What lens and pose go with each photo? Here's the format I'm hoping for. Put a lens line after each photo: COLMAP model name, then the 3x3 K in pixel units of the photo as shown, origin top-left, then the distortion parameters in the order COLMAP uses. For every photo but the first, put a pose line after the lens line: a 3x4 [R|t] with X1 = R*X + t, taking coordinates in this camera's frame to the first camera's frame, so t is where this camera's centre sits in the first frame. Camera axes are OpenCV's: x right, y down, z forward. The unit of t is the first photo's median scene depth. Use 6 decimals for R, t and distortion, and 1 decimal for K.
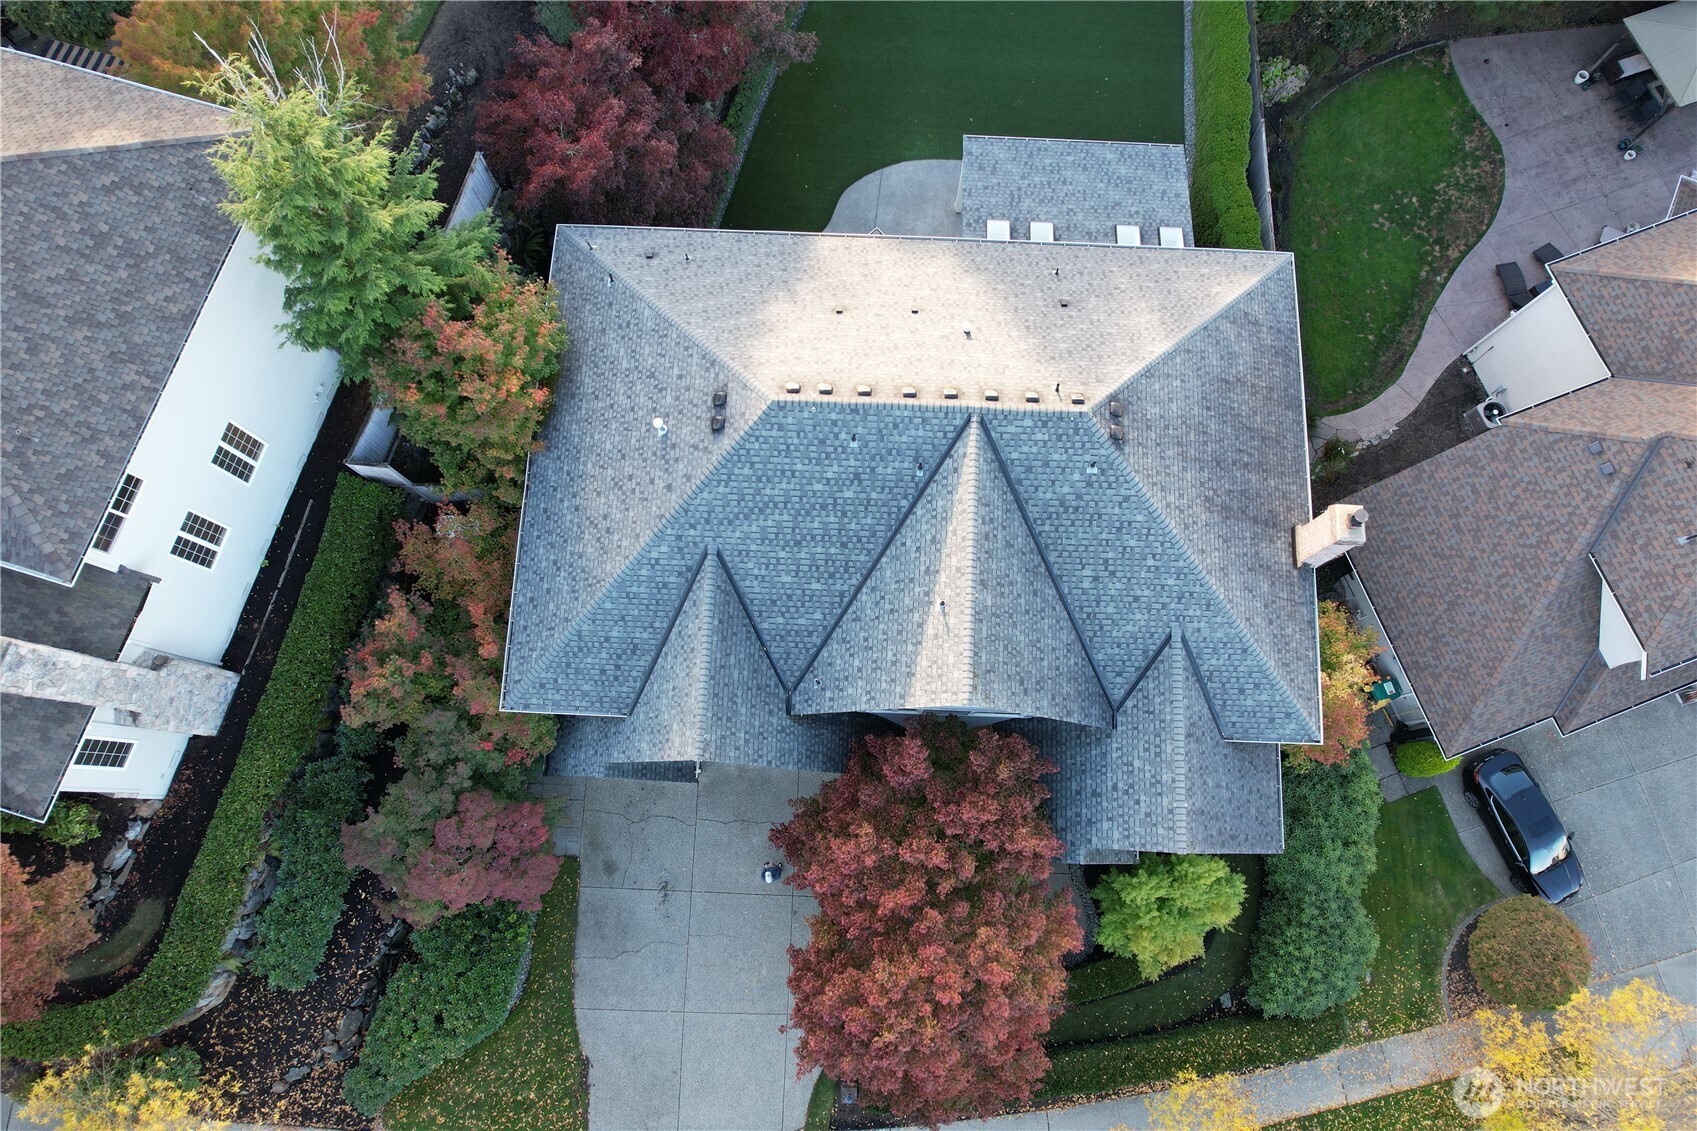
lens RADIAL K [[1070.8, 0, 842.4], [0, 1070.8, 557.6], [0, 0, 1]] dist [-0.026417, 0.002193]
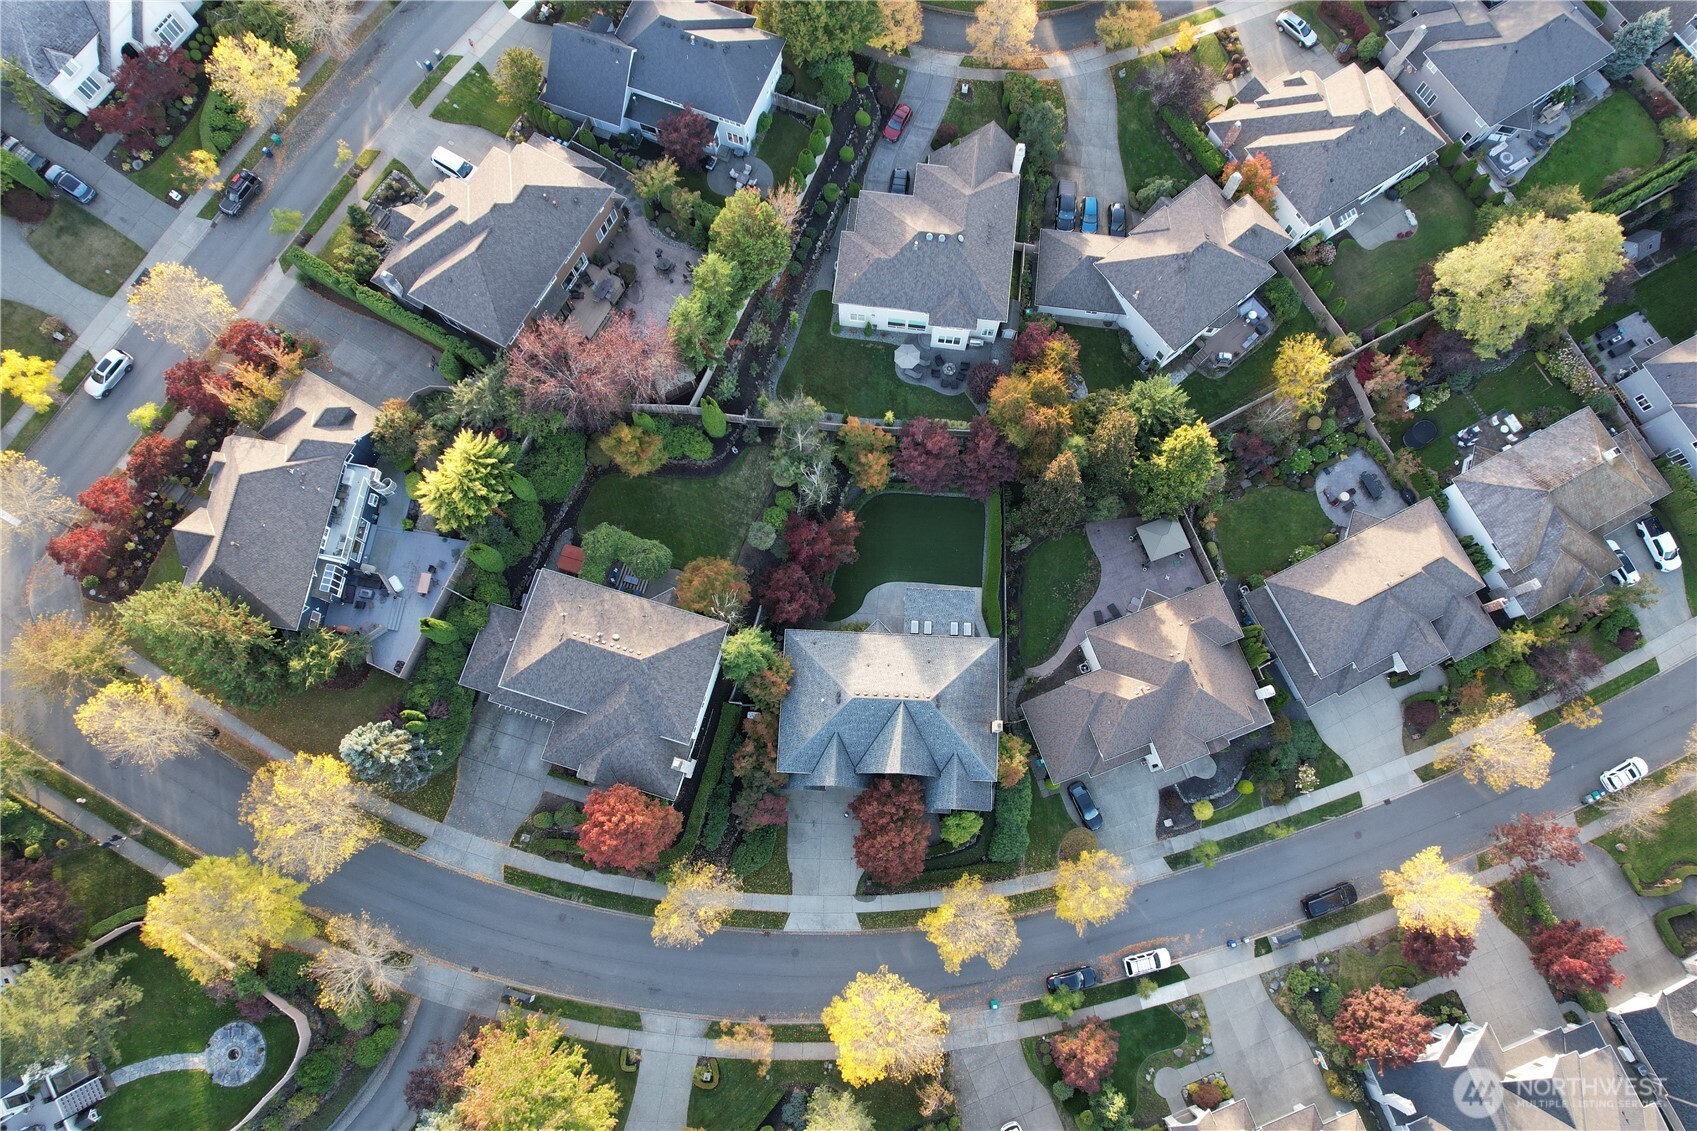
lens RADIAL K [[1070.8, 0, 854.9], [0, 1070.8, 573.0], [0, 0, 1]] dist [-0.026417, 0.002193]
pose [[0.999794, 0.004771, 0.019747, -0.123340], [-0.004908, 0.999964, 0.006896, -0.569098], [-0.019713, -0.006991, 0.999781, -2.692228]]
